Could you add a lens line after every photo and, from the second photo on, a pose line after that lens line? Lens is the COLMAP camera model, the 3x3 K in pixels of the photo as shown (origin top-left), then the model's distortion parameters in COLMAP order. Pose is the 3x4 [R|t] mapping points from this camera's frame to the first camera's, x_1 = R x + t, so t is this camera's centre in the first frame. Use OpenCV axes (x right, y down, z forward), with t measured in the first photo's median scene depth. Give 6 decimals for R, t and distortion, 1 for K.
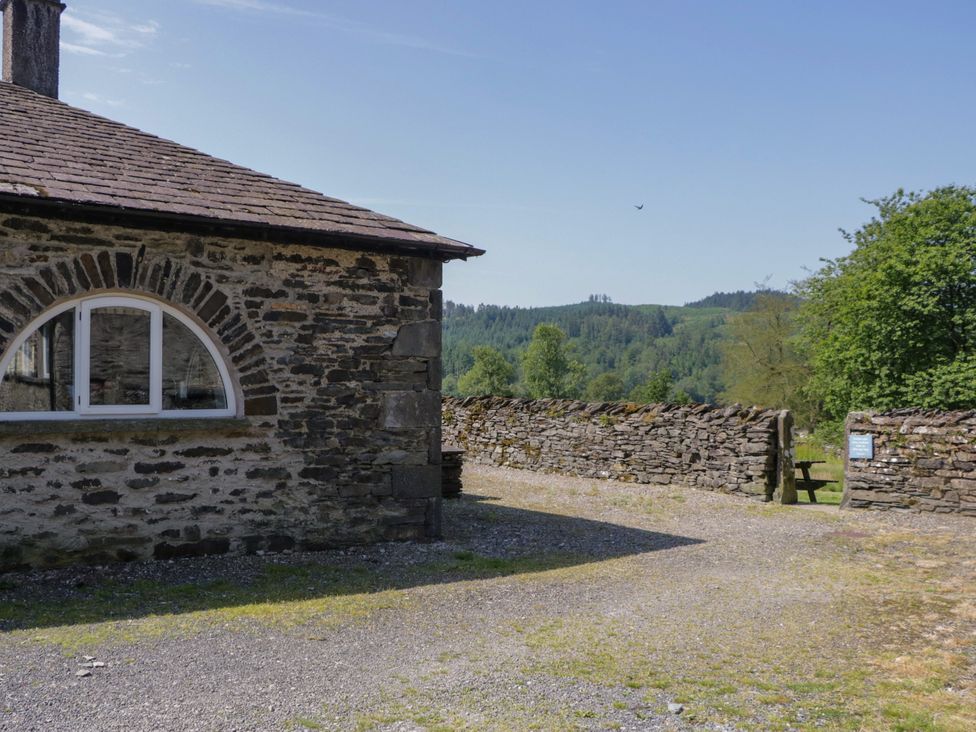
lens RADIAL K [[931.2, 0, 492.8], [0, 931.2, 370.0], [0, 0, 1]] dist [-0.102652, 0.000000]
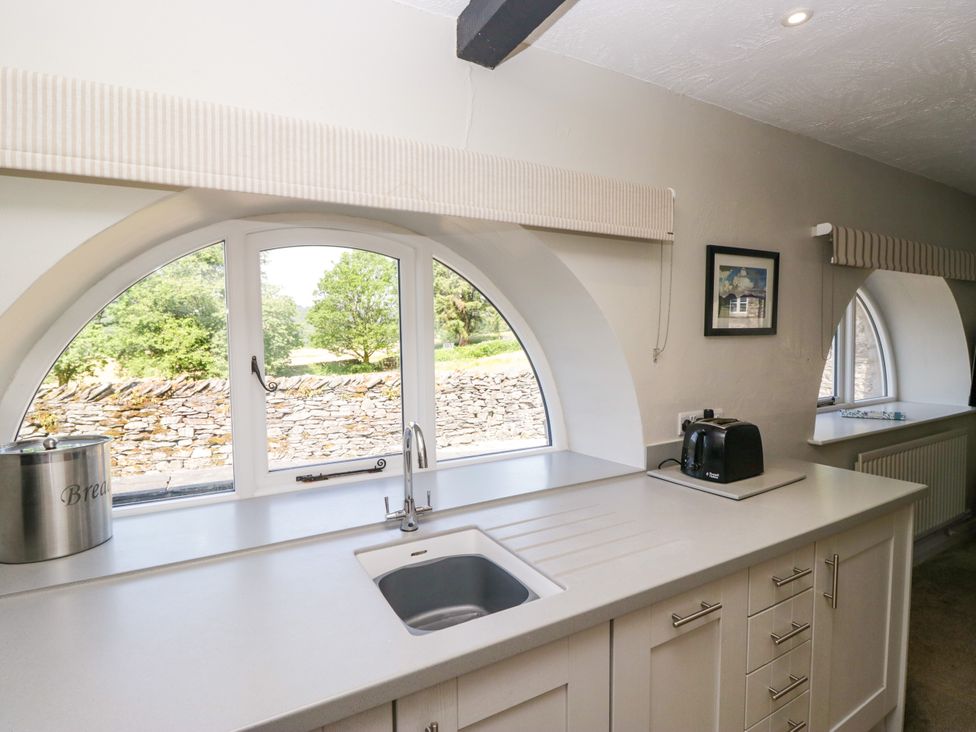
lens RADIAL K [[508.7, 0, 483.8], [0, 508.7, 359.9], [0, 0, 1]] dist [-0.002444, -0.011517]
pose [[0.175391, -0.047609, 0.983347, -0.128779], [-0.005183, 0.998772, 0.049280, -0.002374], [-0.984485, -0.013740, 0.174928, 0.274875]]
